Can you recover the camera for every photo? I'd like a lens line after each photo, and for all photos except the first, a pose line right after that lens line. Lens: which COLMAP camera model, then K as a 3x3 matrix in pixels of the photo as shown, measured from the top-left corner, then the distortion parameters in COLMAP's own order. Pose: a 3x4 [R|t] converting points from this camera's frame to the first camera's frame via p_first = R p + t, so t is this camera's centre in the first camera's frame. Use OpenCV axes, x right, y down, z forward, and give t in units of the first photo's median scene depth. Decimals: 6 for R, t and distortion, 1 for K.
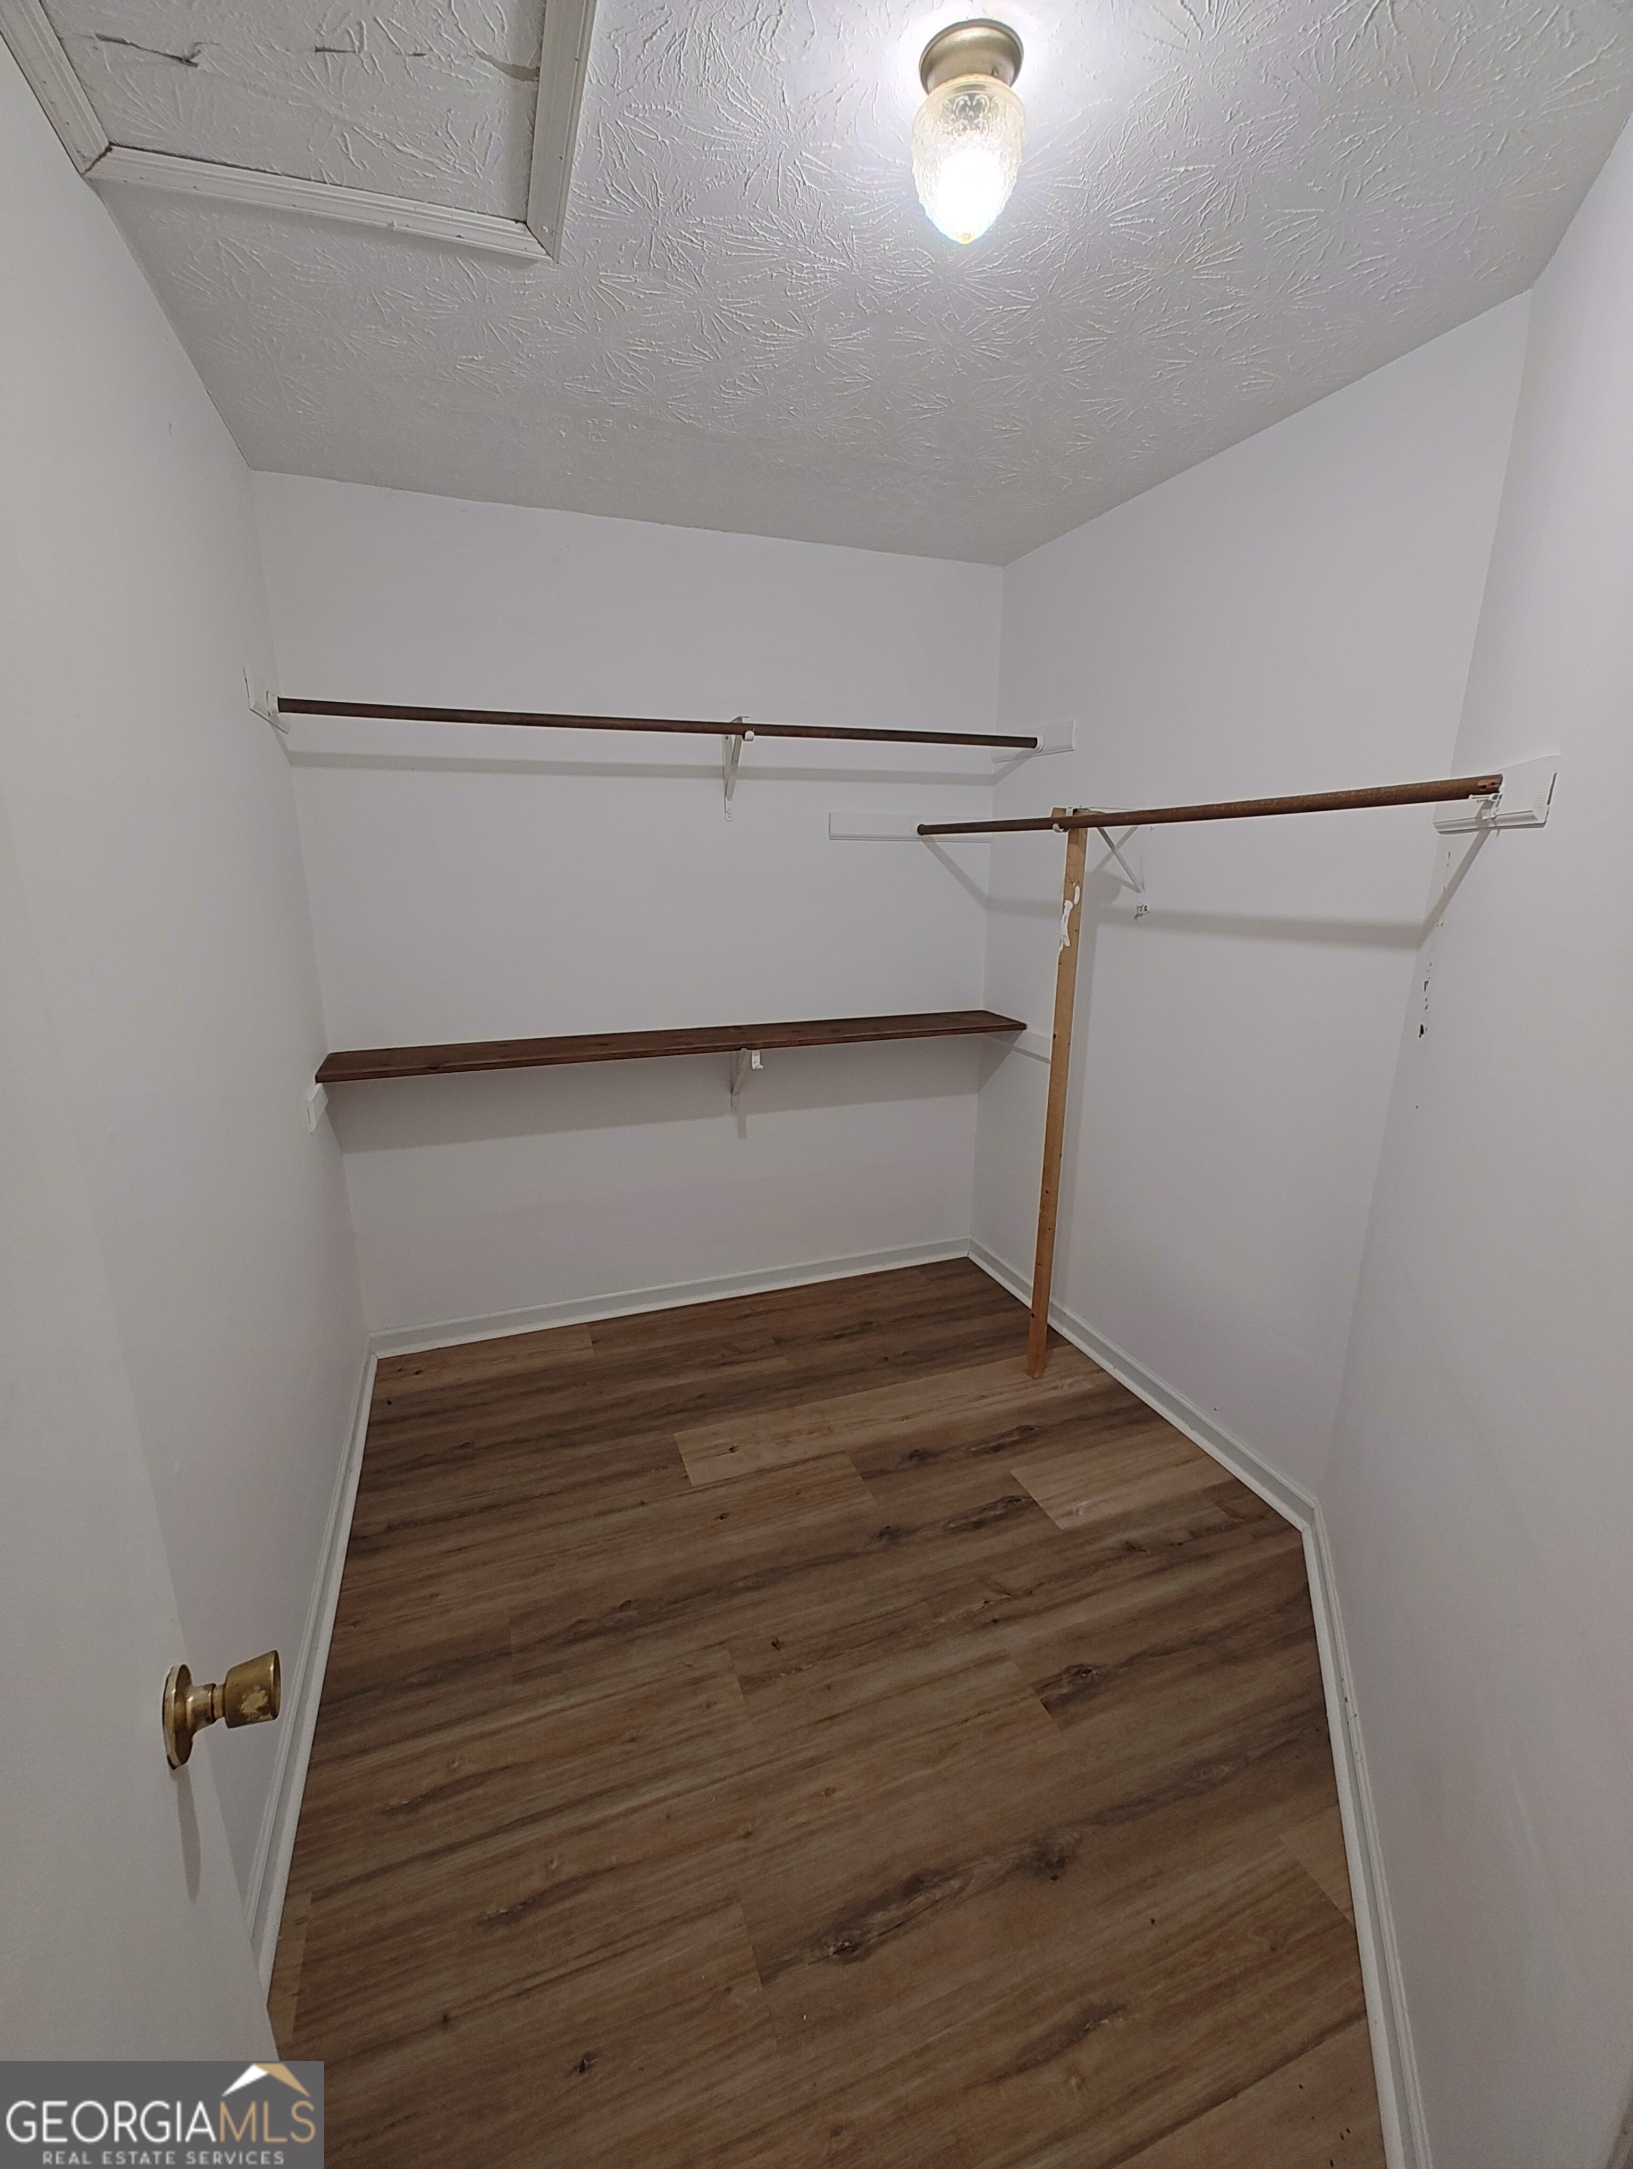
lens RADIAL K [[893.3, 0, 814.5], [0, 893.3, 1097.0], [0, 0, 1]] dist [-0.002256, 0.001405]
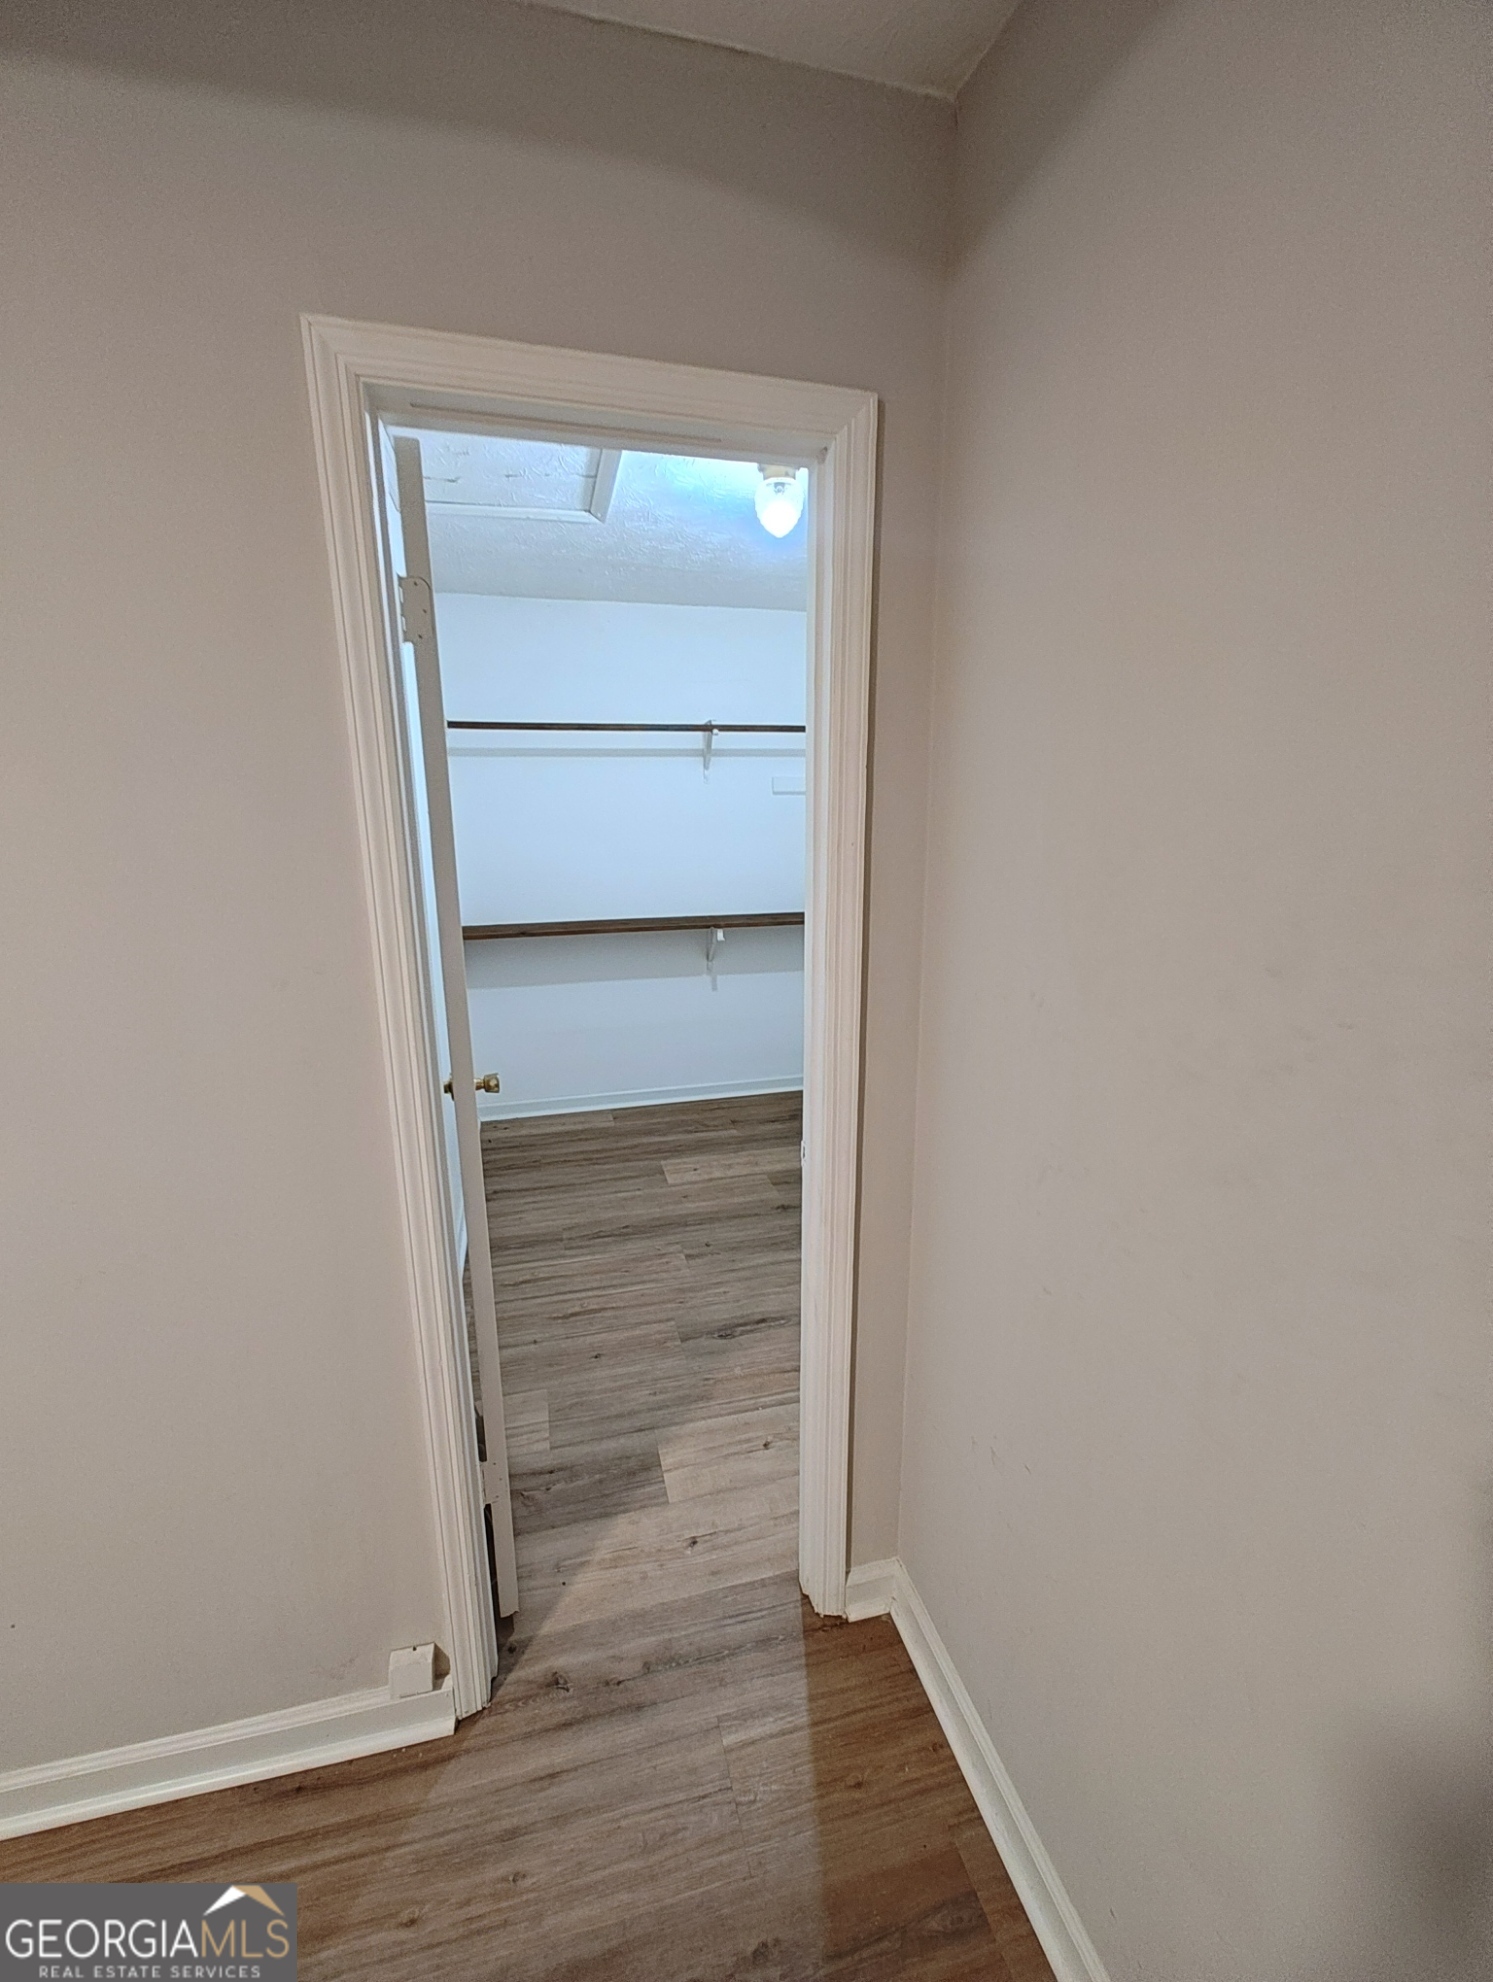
lens RADIAL K [[816.3, 0, 745.8], [0, 816.3, 984.6], [0, 0, 1]] dist [-0.002256, 0.001405]
pose [[0.995139, 0.011298, -0.097827, 0.140699], [-0.015113, 0.999150, -0.038344, 0.115994], [0.097310, 0.039636, 0.994465, -0.479490]]
